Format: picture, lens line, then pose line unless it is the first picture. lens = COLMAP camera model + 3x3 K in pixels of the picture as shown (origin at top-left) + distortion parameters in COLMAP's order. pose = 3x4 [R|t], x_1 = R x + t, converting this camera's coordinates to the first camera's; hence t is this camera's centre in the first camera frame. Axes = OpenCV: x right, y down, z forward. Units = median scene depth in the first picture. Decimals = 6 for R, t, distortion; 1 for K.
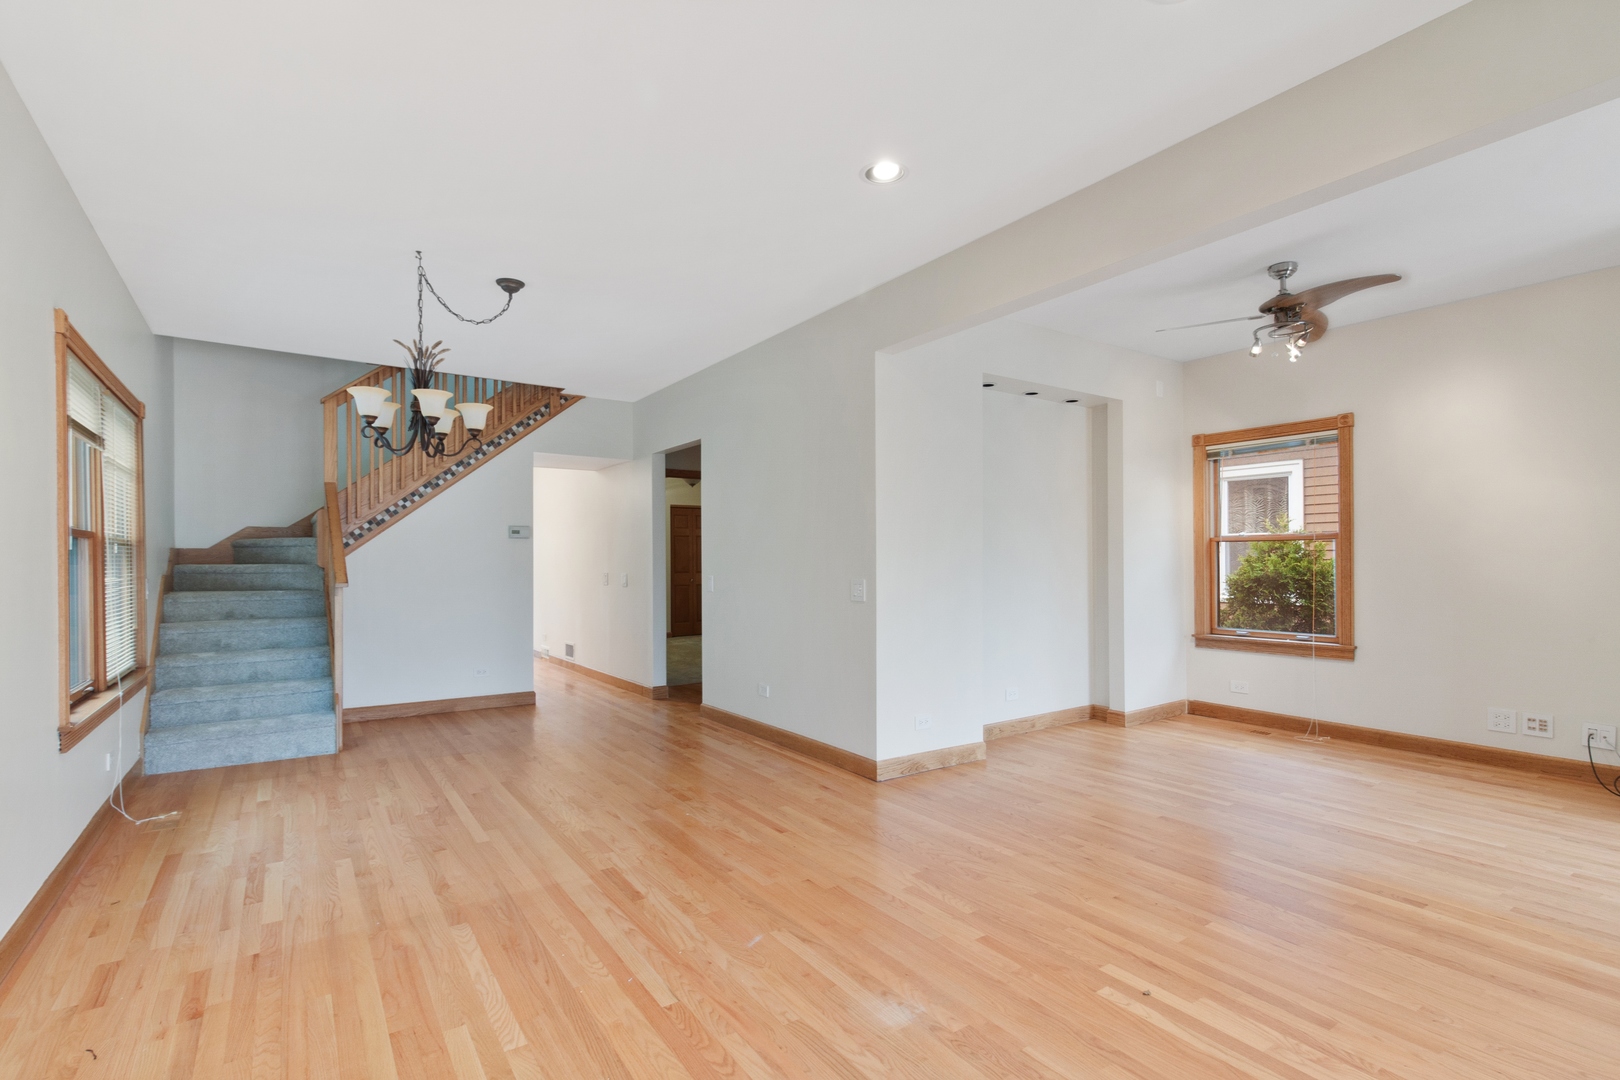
lens RADIAL K [[755.4, 0, 802.8], [0, 755.4, 553.0], [0, 0, 1]] dist [-0.000451, 0.000140]
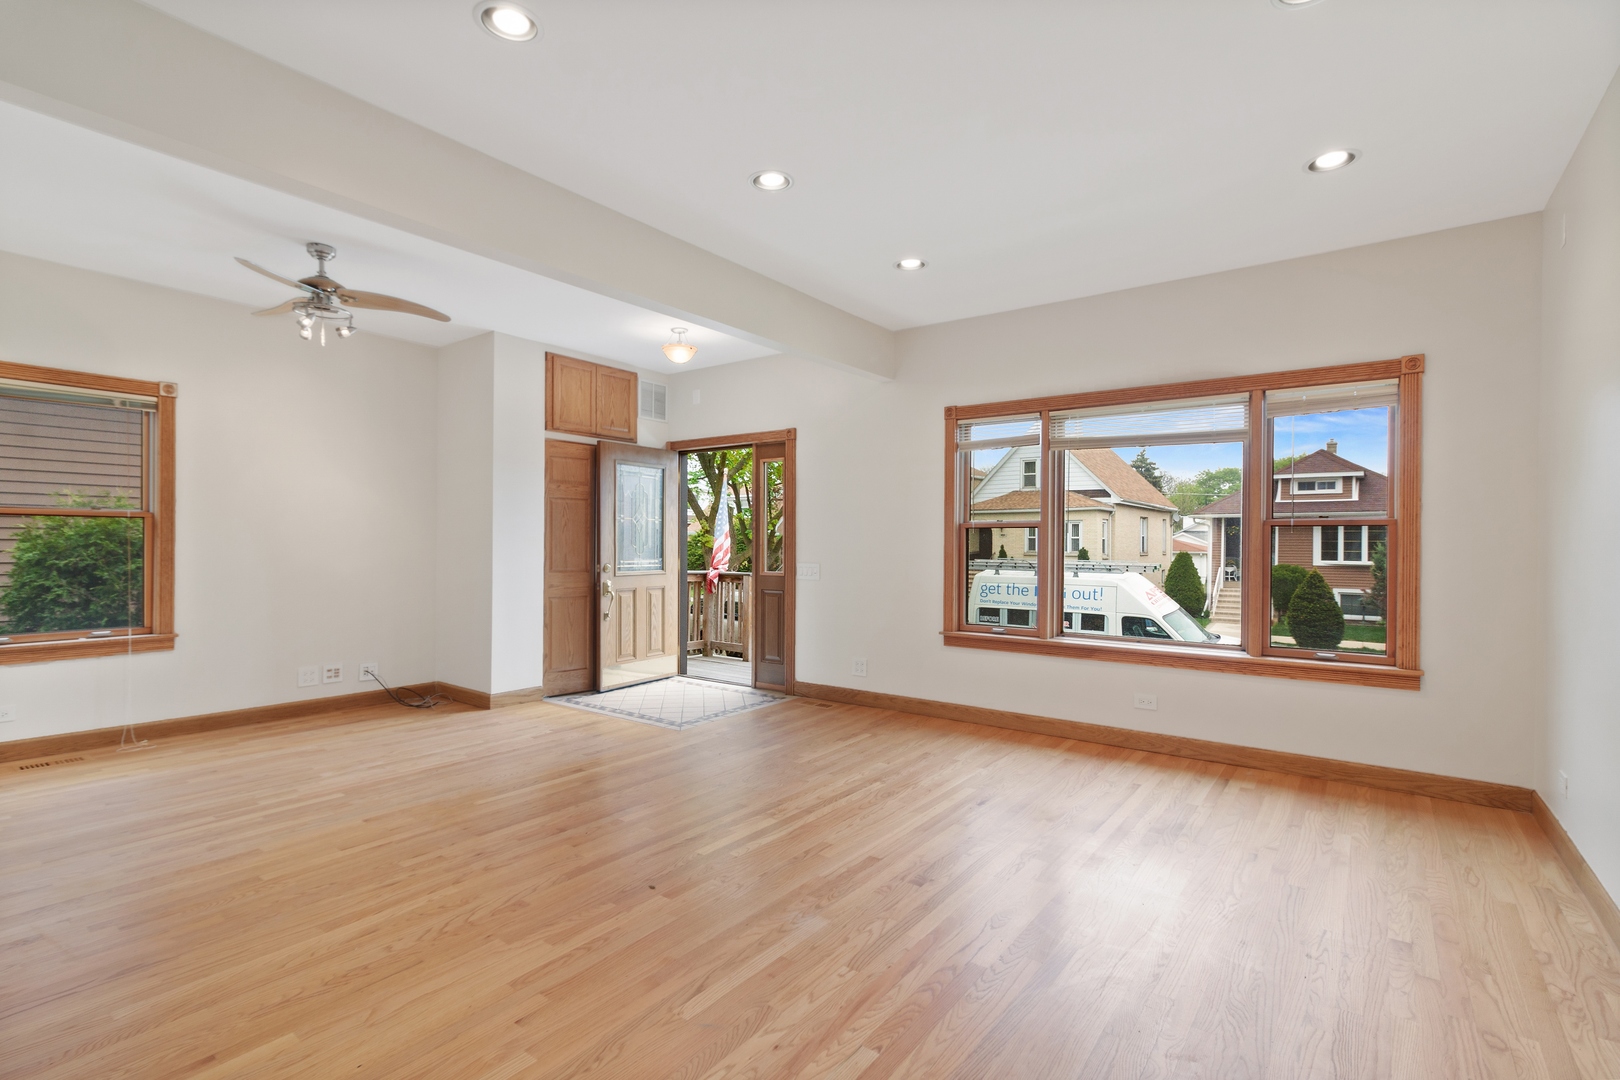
lens RADIAL K [[755.4, 0, 802.9], [0, 755.4, 543.6], [0, 0, 1]] dist [-0.000451, 0.000140]
pose [[-0.318633, 0.001606, 0.947877, -0.527344], [-0.014495, 0.999873, -0.006567, 0.008291], [-0.947767, -0.015832, -0.318569, 0.731946]]
